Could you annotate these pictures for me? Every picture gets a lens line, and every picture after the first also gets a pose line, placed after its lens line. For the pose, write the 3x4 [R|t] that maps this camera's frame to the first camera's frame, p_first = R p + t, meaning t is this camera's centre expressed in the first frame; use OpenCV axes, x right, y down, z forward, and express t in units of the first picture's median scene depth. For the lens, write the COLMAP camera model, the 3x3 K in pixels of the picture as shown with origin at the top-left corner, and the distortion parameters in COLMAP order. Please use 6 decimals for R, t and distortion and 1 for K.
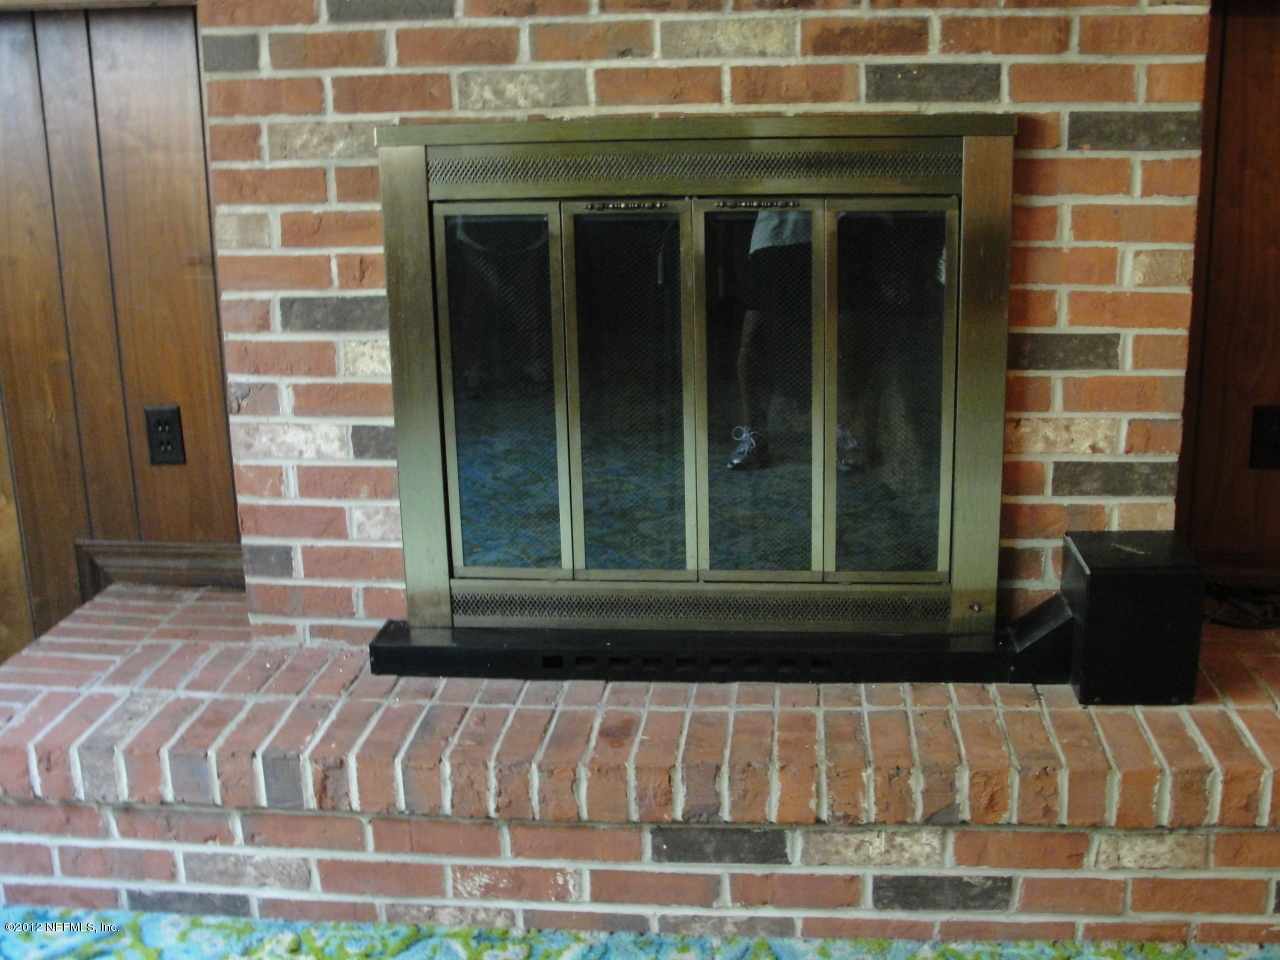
lens RADIAL K [[1459.5, 0, 653.8], [0, 1459.5, 487.5], [0, 0, 1]] dist [-0.205809, 0.251387]
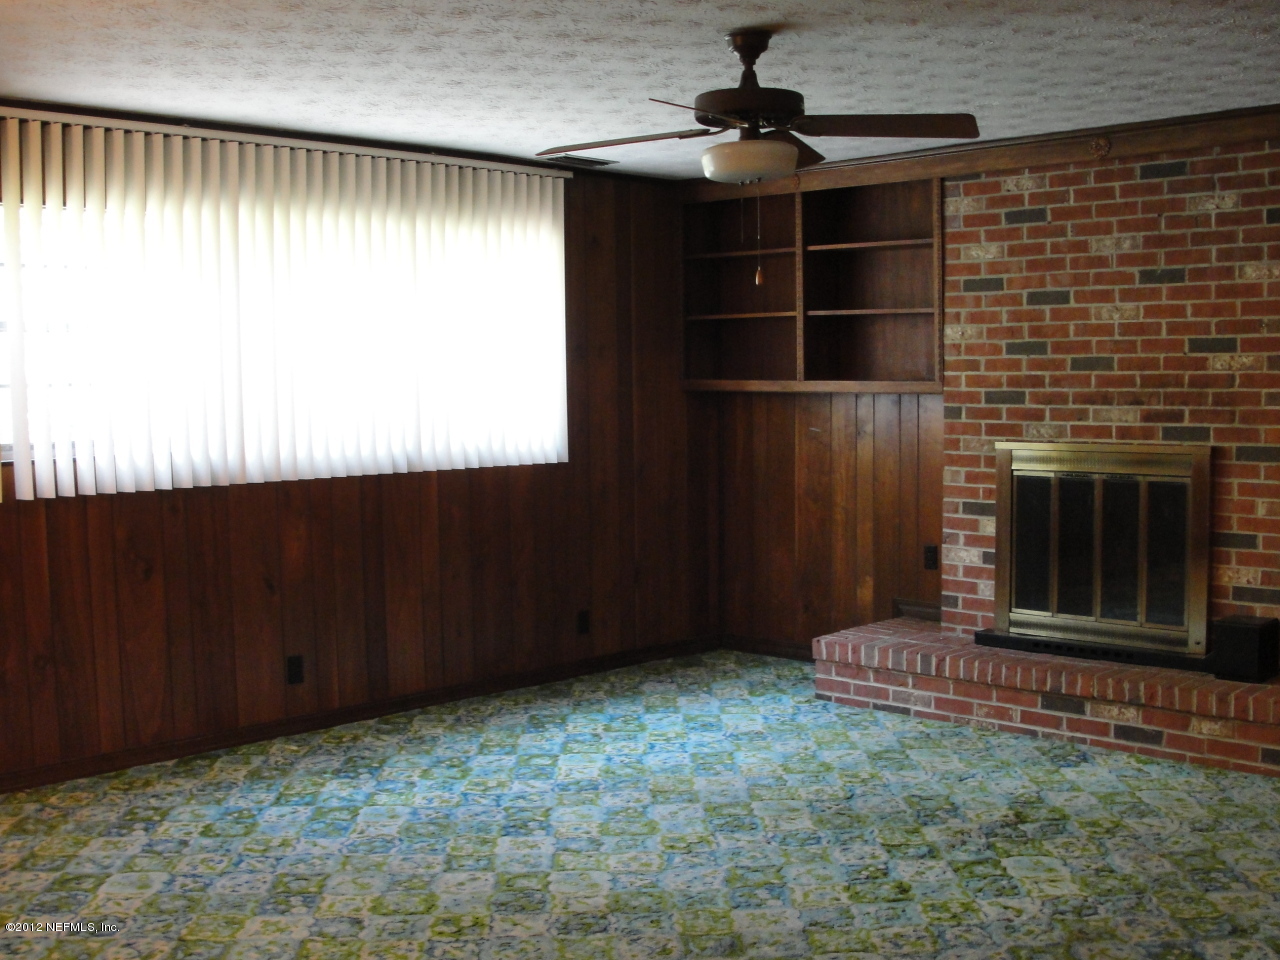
lens RADIAL K [[1459.5, 0, 653.8], [0, 1459.5, 487.5], [0, 0, 1]] dist [-0.205809, 0.251387]
pose [[0.776905, 0.056169, -0.627107, 1.073231], [-0.170563, 0.977545, -0.123749, 0.300395], [0.606075, 0.203103, 0.769040, -1.568039]]
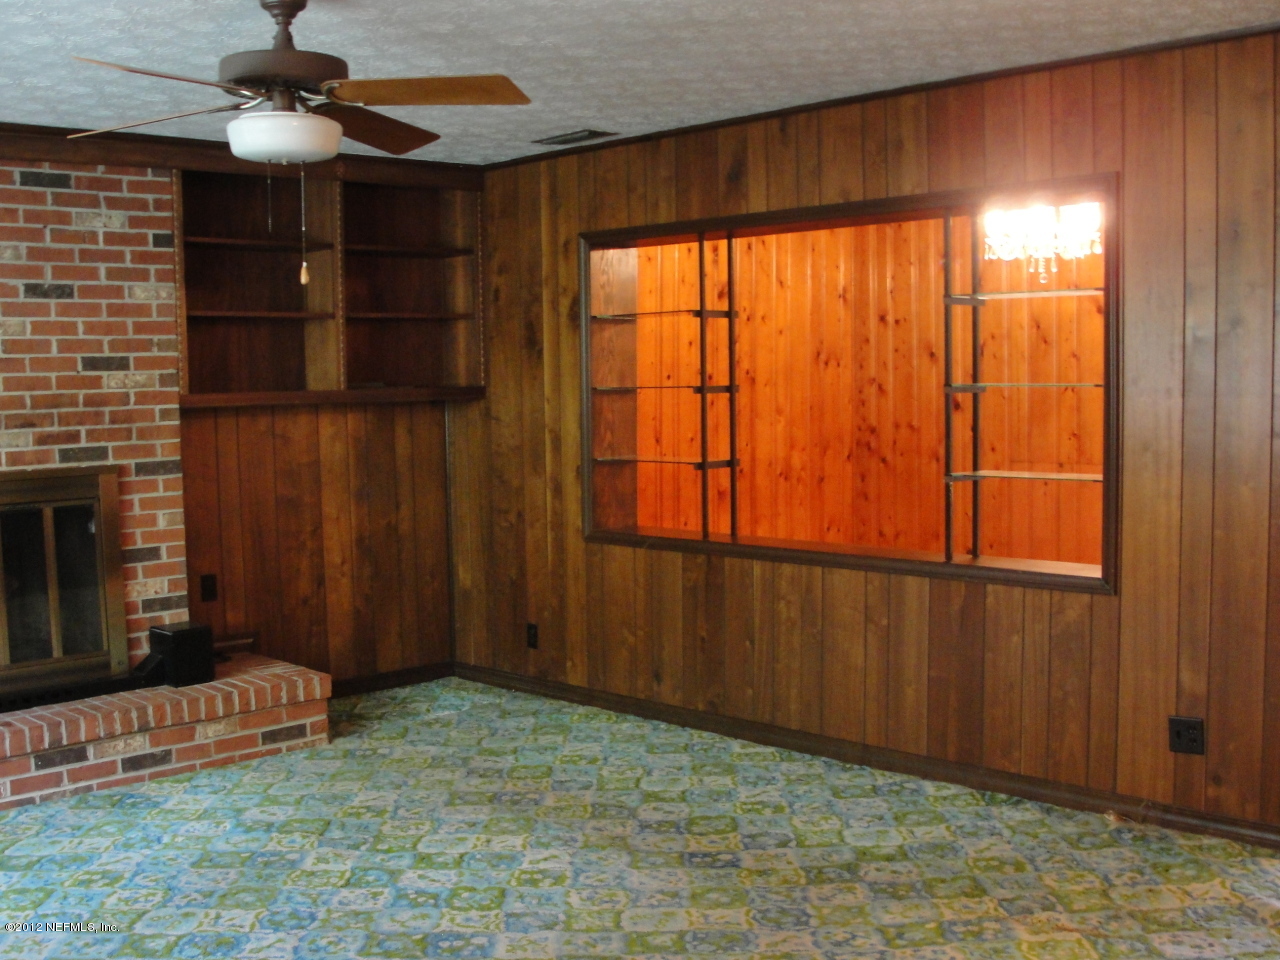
lens RADIAL K [[1459.5, 0, 653.8], [0, 1459.5, 487.5], [0, 0, 1]] dist [-0.205809, 0.251387]
pose [[0.655400, -0.053111, 0.753412, -1.044311], [0.210010, 0.971002, -0.114240, 0.275956], [-0.725497, 0.233097, 0.647549, -1.358343]]
